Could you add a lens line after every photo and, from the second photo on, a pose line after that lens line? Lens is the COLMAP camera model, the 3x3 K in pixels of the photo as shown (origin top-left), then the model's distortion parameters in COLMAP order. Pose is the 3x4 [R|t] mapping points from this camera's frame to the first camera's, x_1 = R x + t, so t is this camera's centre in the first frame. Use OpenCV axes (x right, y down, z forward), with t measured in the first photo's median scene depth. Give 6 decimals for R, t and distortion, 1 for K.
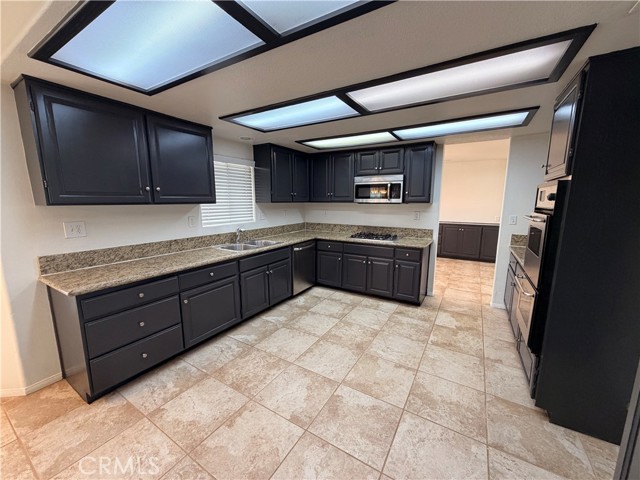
lens RADIAL K [[254.4, 0, 318.8], [0, 254.4, 239.6], [0, 0, 1]] dist [-0.001275, 0.000511]
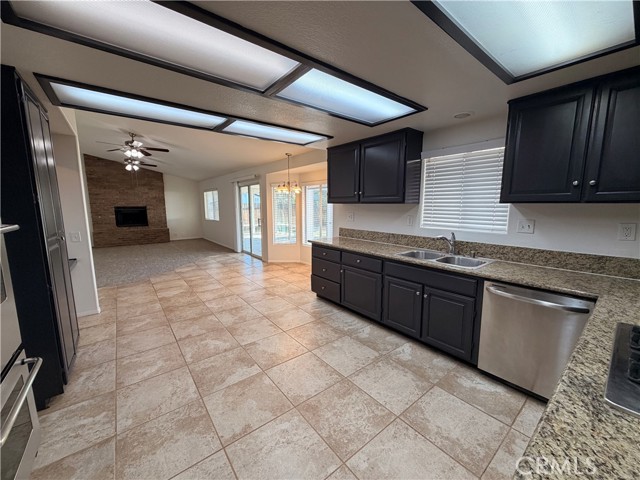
lens RADIAL K [[254.4, 0, 318.7], [0, 254.4, 241.9], [0, 0, 1]] dist [-0.001275, 0.000511]
pose [[-0.344810, 0.135626, -0.928823, 0.665293], [-0.146365, 0.969635, 0.195921, -0.143212], [0.927191, 0.203503, -0.314489, 1.041275]]
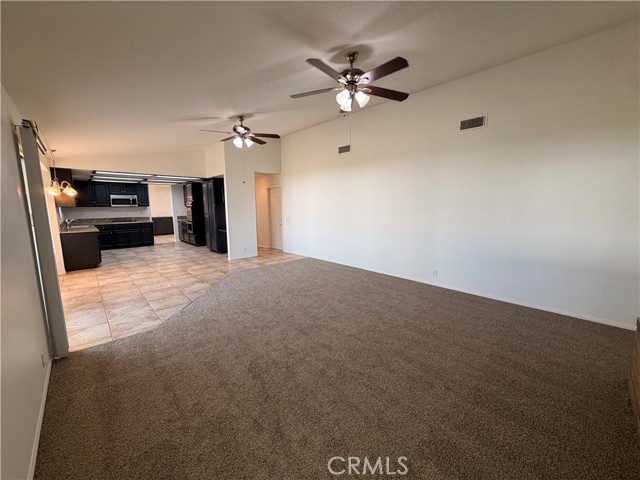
lens RADIAL K [[254.4, 0, 319.7], [0, 254.4, 239.2], [0, 0, 1]] dist [-0.001275, 0.000511]
pose [[0.261236, -0.132343, 0.956160, -2.110640], [0.151902, 0.983851, 0.094674, 0.266761], [-0.953248, 0.120510, 0.277120, -1.754464]]
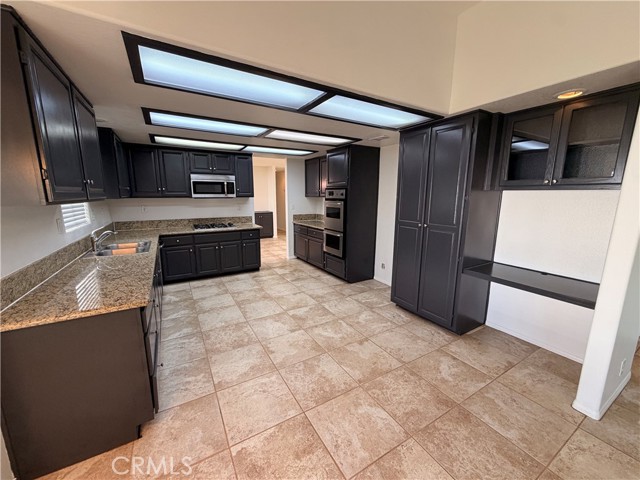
lens RADIAL K [[254.4, 0, 317.1], [0, 254.4, 237.7], [0, 0, 1]] dist [-0.001275, 0.000511]
pose [[0.475510, -0.147301, 0.867290, -0.818038], [0.135427, 0.986387, 0.093278, -0.006854], [-0.869223, 0.073100, 0.488986, 0.015567]]
